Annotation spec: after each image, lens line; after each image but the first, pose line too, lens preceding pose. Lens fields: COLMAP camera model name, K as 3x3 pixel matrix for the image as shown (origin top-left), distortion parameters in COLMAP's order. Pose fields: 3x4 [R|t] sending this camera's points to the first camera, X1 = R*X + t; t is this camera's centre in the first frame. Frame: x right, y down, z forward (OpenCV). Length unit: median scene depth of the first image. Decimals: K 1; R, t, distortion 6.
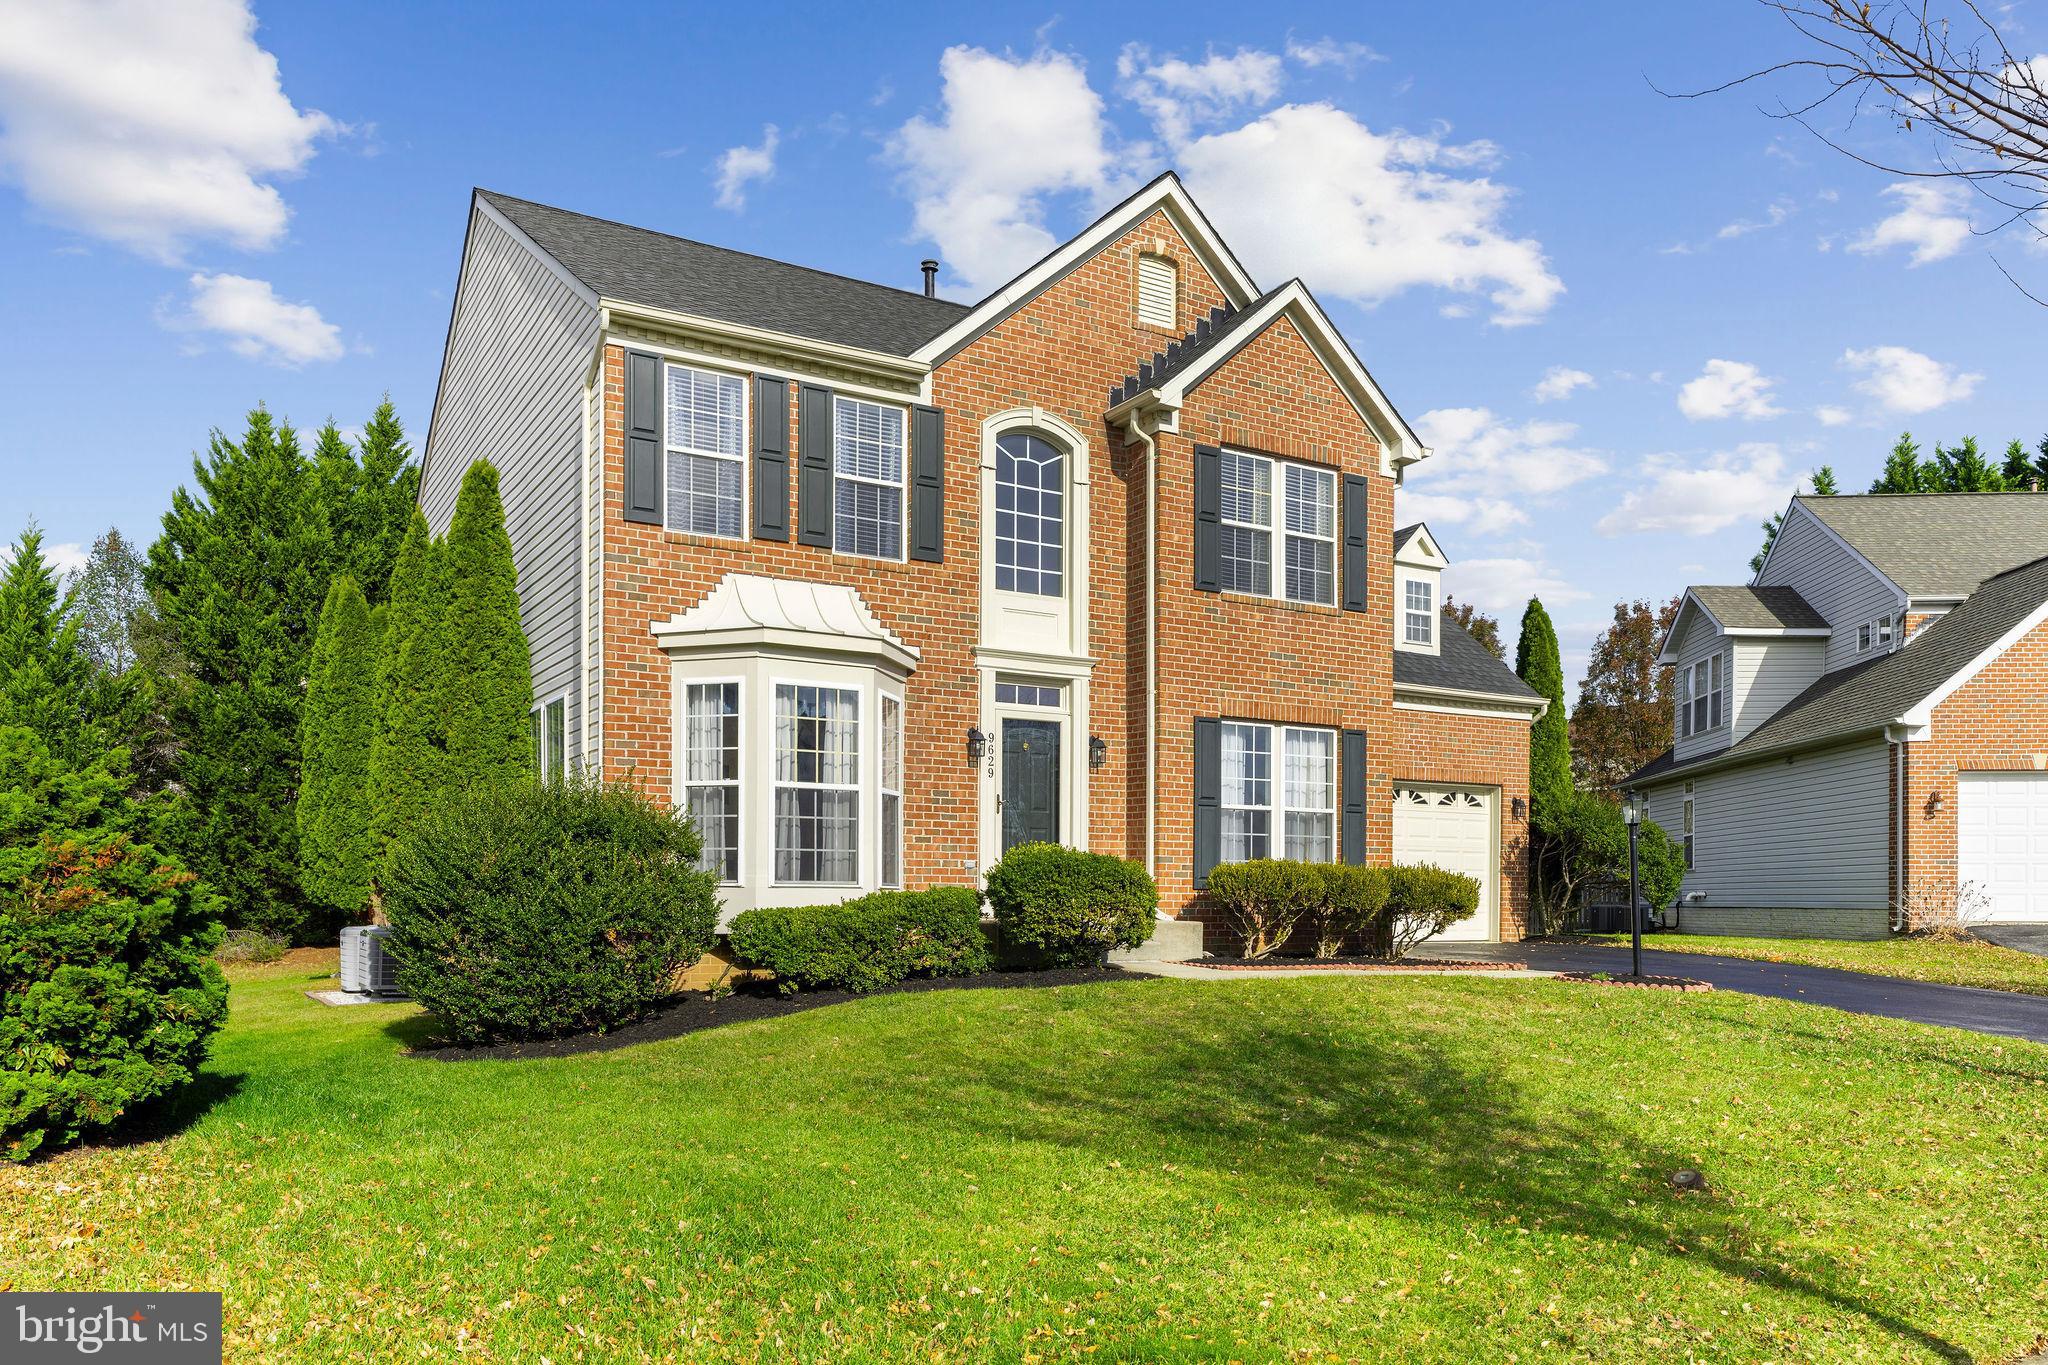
lens RADIAL K [[1470.1, 0, 1060.6], [0, 1470.1, 807.5], [0, 0, 1]] dist [-0.020333, -0.002569]
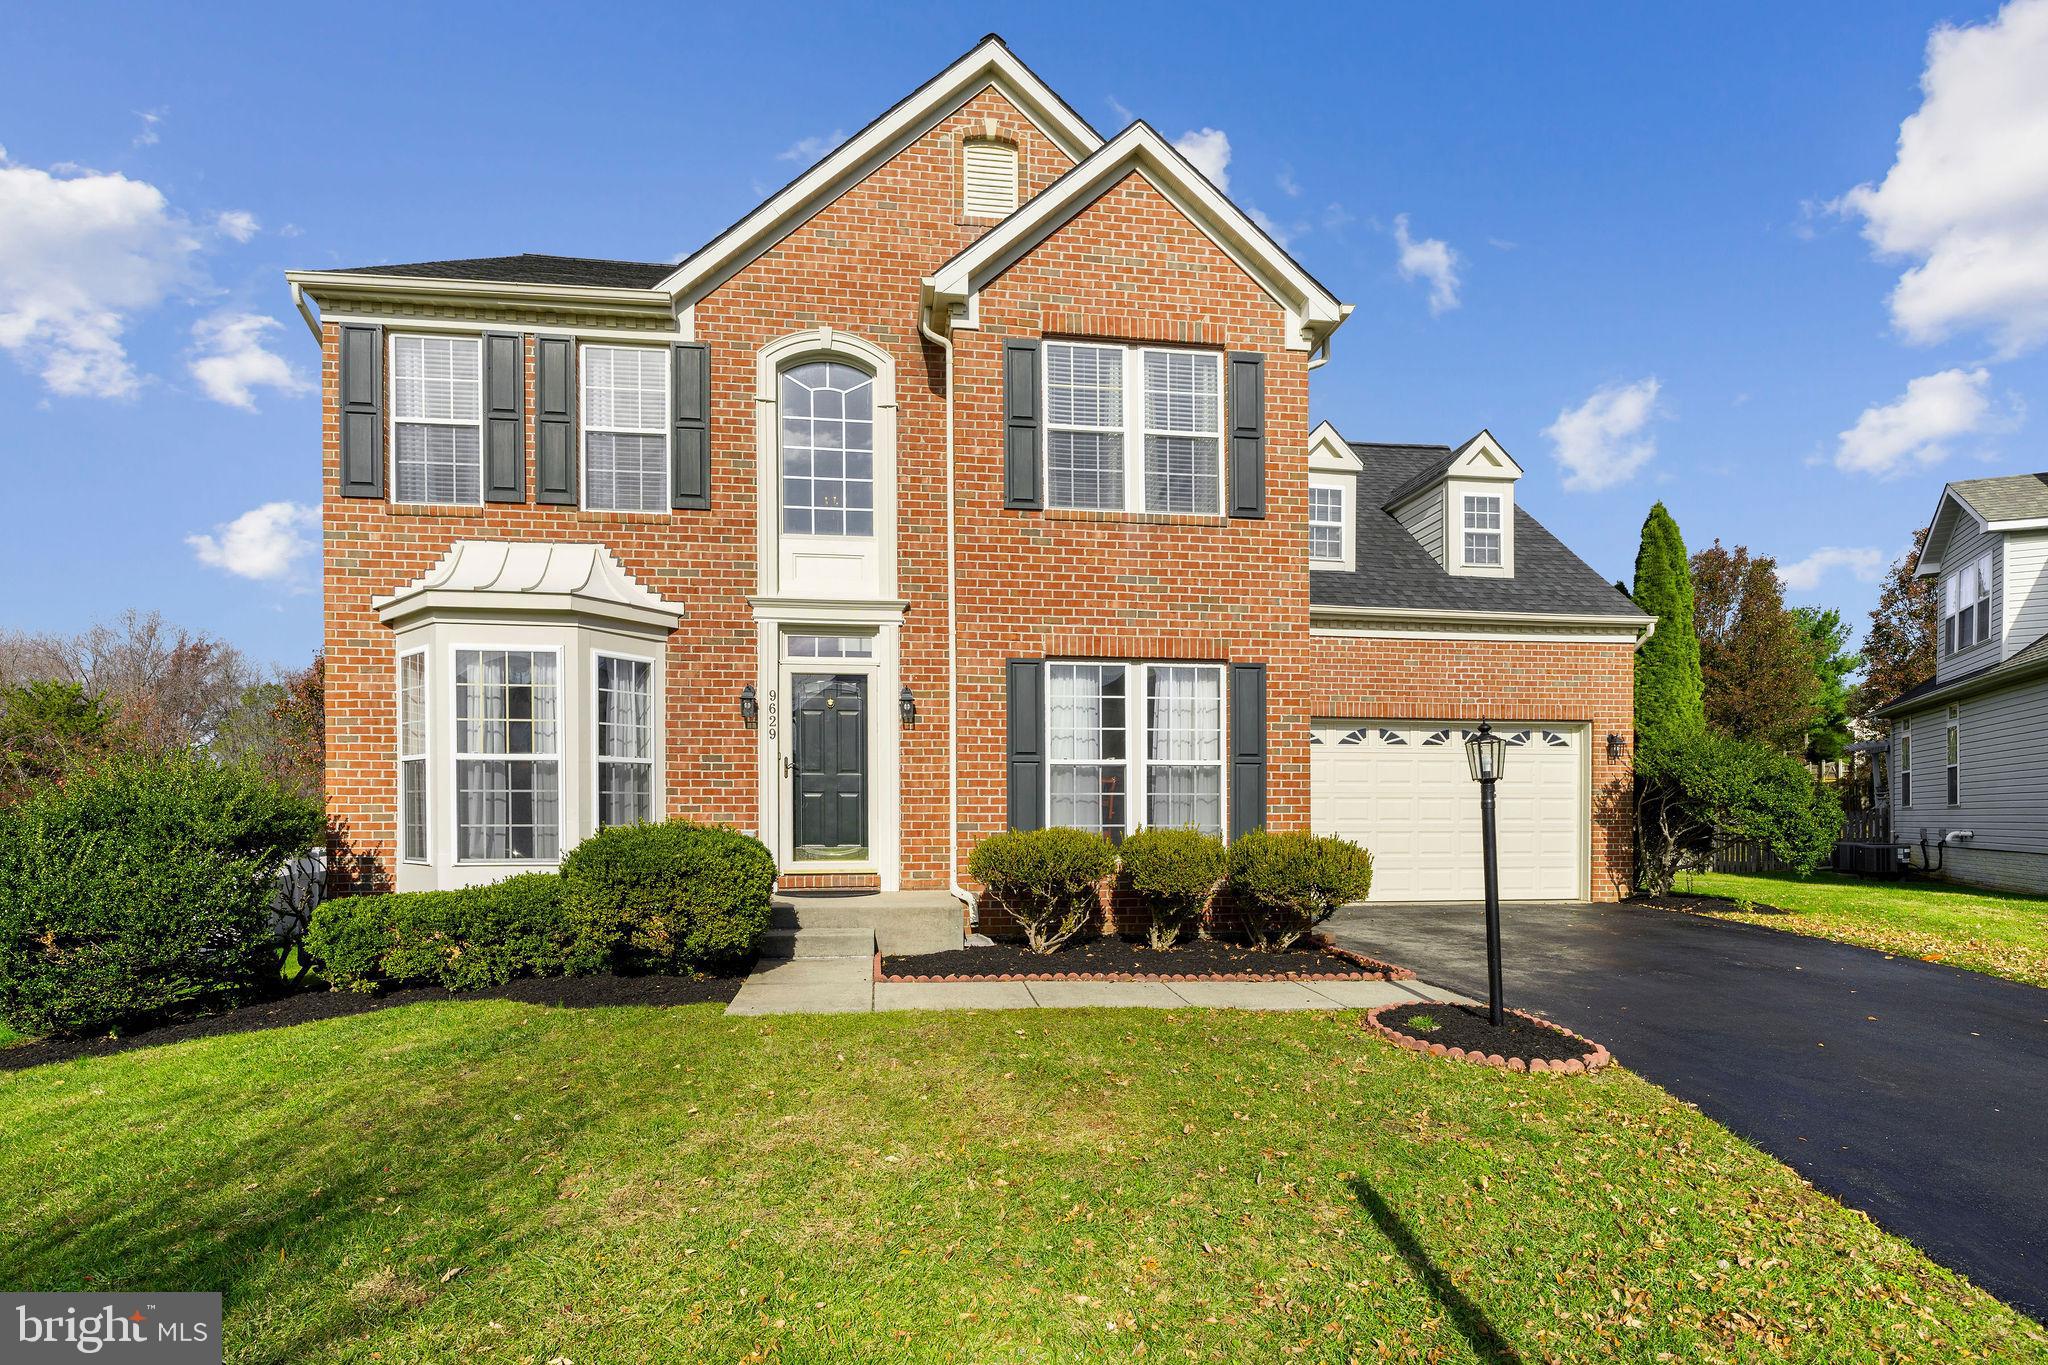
lens RADIAL K [[1011.9, 0, 1045.1], [0, 1011.9, 770.4], [0, 0, 1]] dist [-0.010151, 0.001154]
pose [[0.918117, -0.023325, -0.395622, 0.341870], [0.029959, 0.999495, 0.010596, -0.002369], [0.395175, -0.021580, 0.918352, 0.468093]]
